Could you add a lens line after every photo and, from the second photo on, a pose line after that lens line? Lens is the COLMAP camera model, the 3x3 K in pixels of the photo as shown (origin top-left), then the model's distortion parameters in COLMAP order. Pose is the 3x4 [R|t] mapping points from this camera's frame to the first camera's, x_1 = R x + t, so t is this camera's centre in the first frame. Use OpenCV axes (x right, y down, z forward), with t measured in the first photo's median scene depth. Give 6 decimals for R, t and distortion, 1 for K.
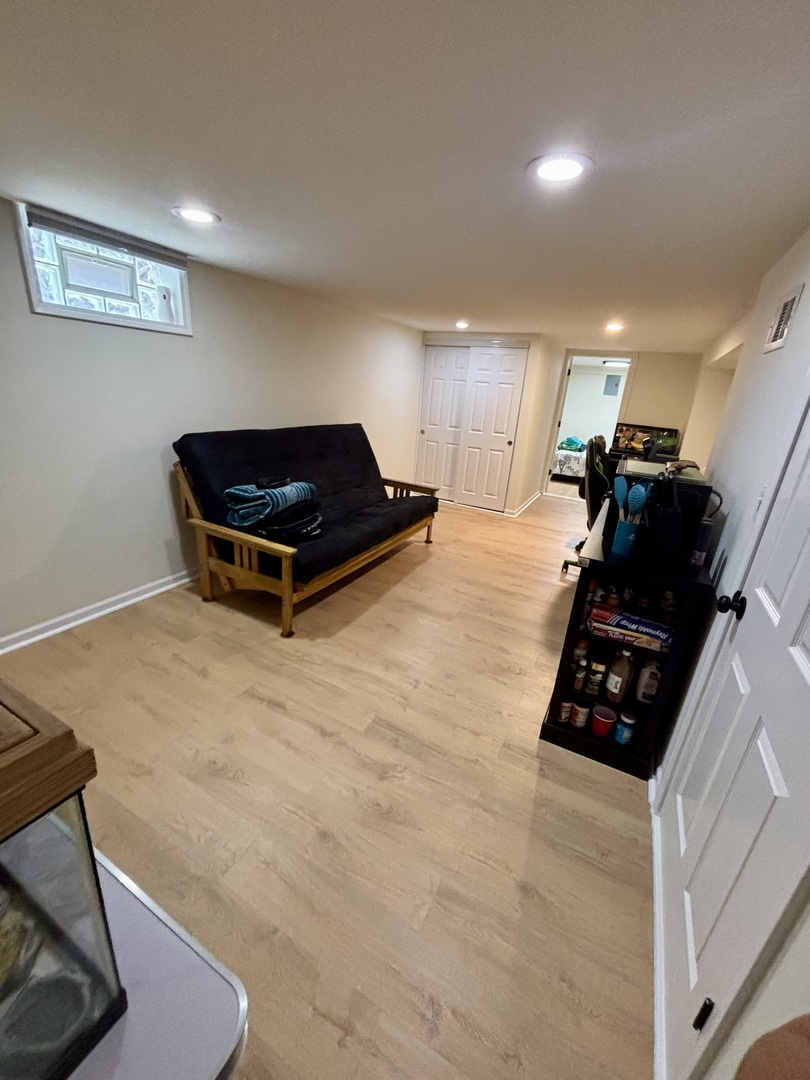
lens RADIAL K [[436.8, 0, 402.2], [0, 436.8, 539.1], [0, 0, 1]] dist [0.003170, -0.000431]
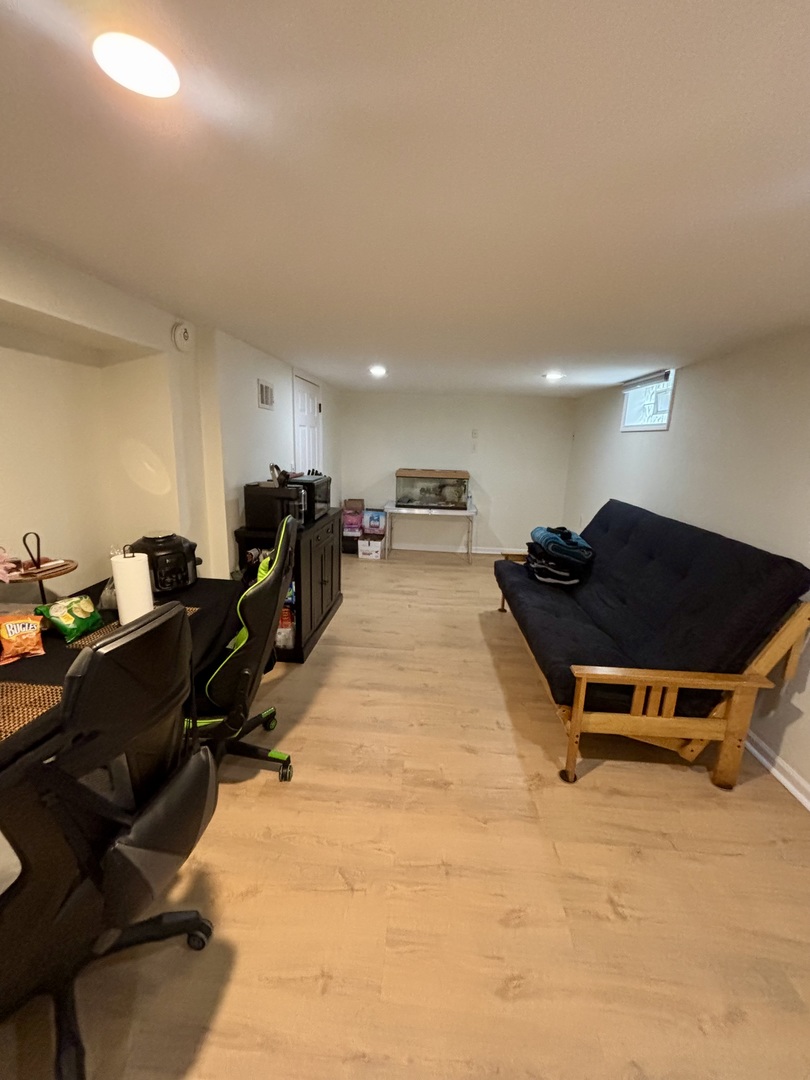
lens RADIAL K [[436.8, 0, 404.6], [0, 436.8, 539.7], [0, 0, 1]] dist [0.003170, -0.000431]
pose [[-0.914670, -0.013706, -0.403968, 0.577873], [-0.219124, 0.856634, 0.467079, -0.547176], [0.339651, 0.515743, -0.786541, 1.669273]]
